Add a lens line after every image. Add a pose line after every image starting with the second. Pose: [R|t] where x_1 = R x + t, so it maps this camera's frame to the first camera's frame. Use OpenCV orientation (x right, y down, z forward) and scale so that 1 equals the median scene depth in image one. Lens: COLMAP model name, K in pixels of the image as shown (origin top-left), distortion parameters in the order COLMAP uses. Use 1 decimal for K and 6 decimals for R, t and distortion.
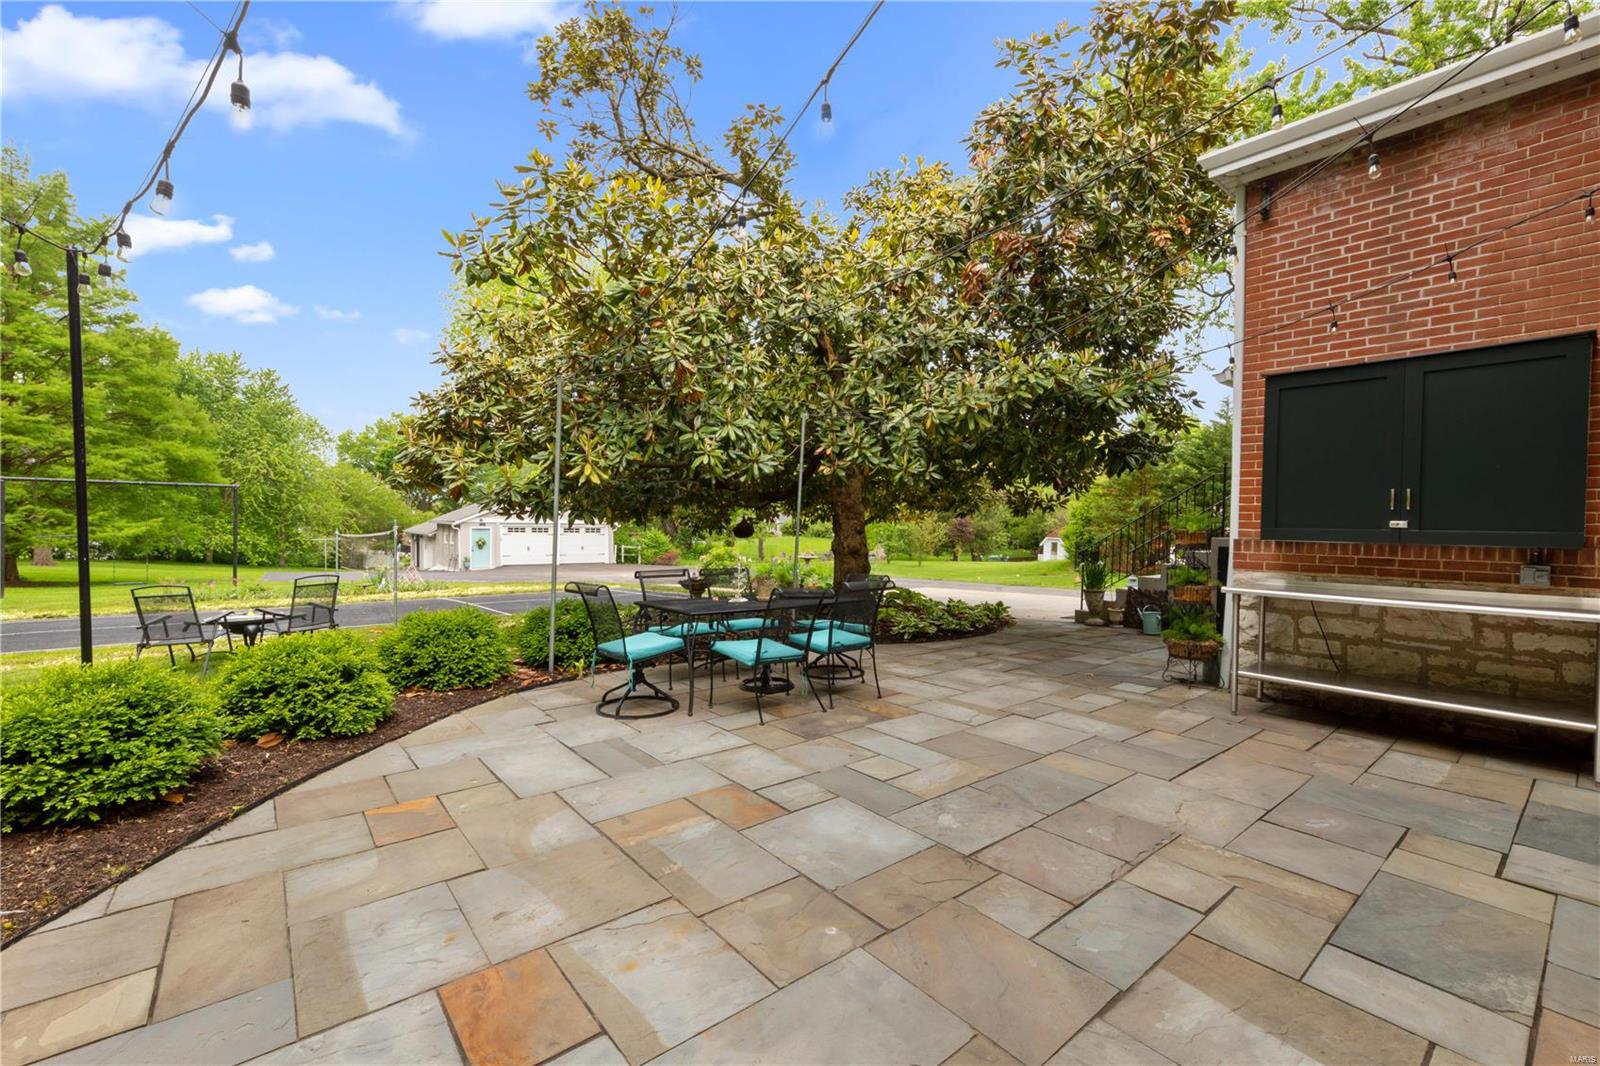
lens RADIAL K [[677.9, 0, 802.3], [0, 677.9, 529.5], [0, 0, 1]] dist [0.000622, -0.000050]
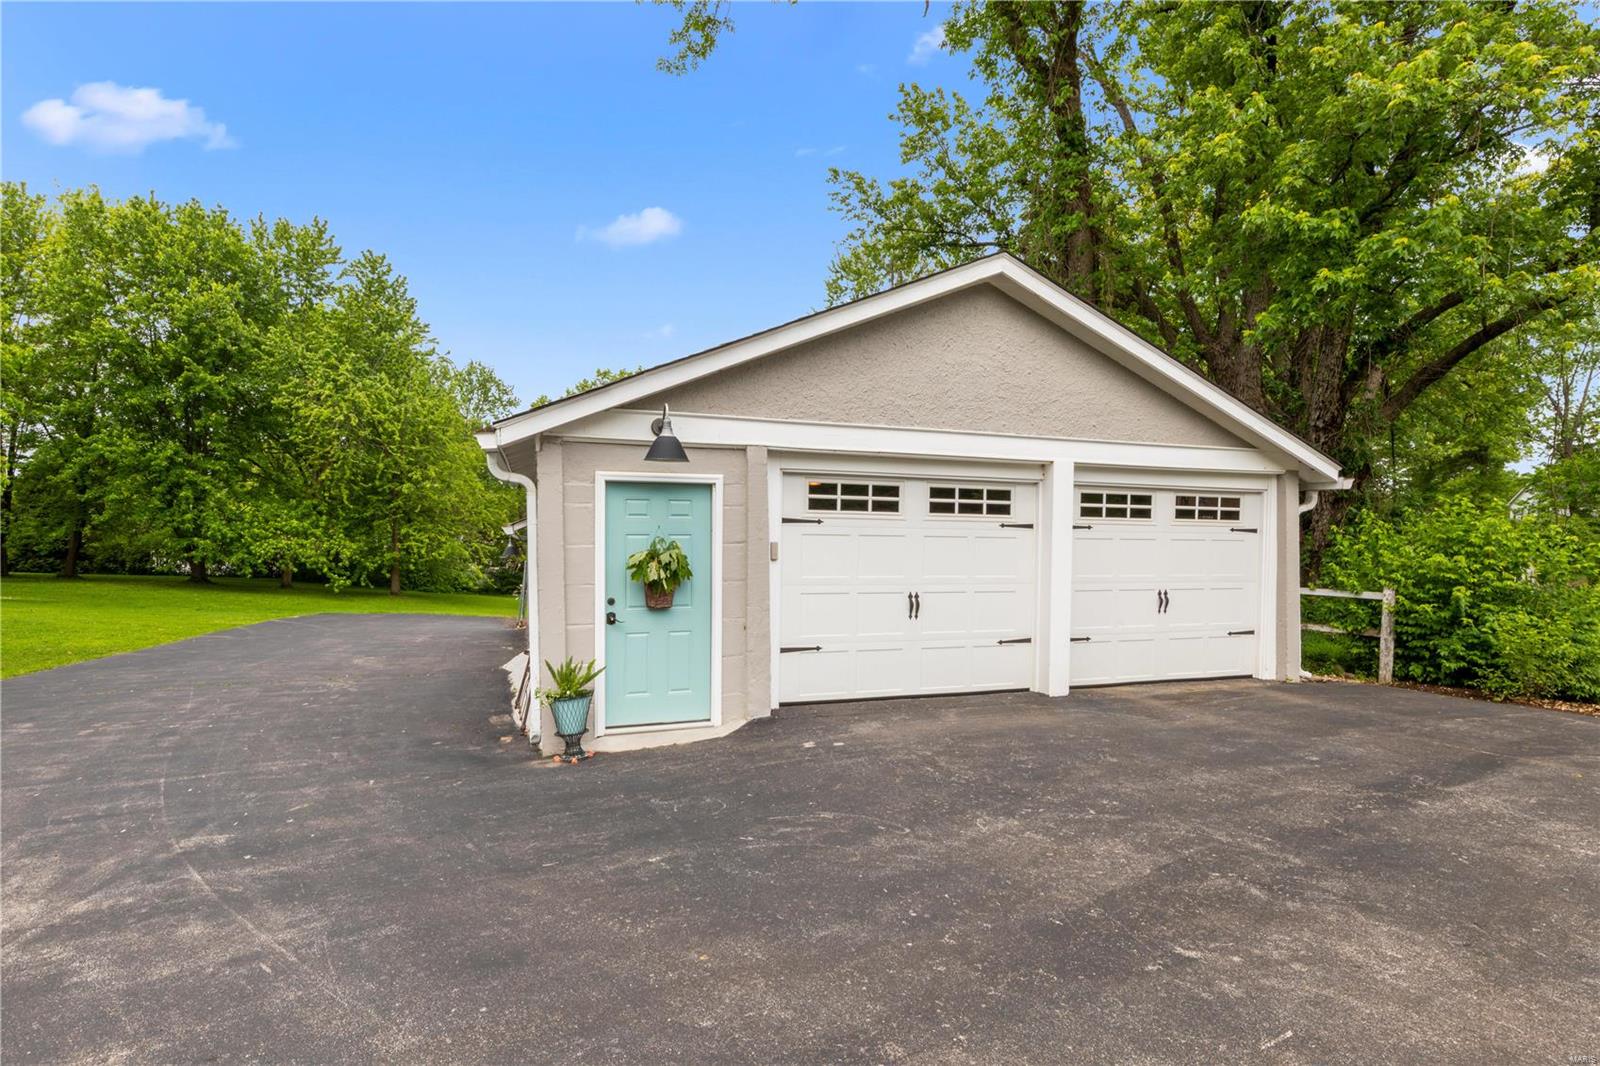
lens RADIAL K [[831.9, 0, 799.7], [0, 831.9, 535.1], [0, 0, 1]] dist [0.000374, 0.000006]
pose [[0.943976, 0.000843, -0.330014, -0.368086], [-0.000917, 1.000000, -0.000069, 0.010479], [0.330014, 0.000368, 0.943976, 0.803497]]
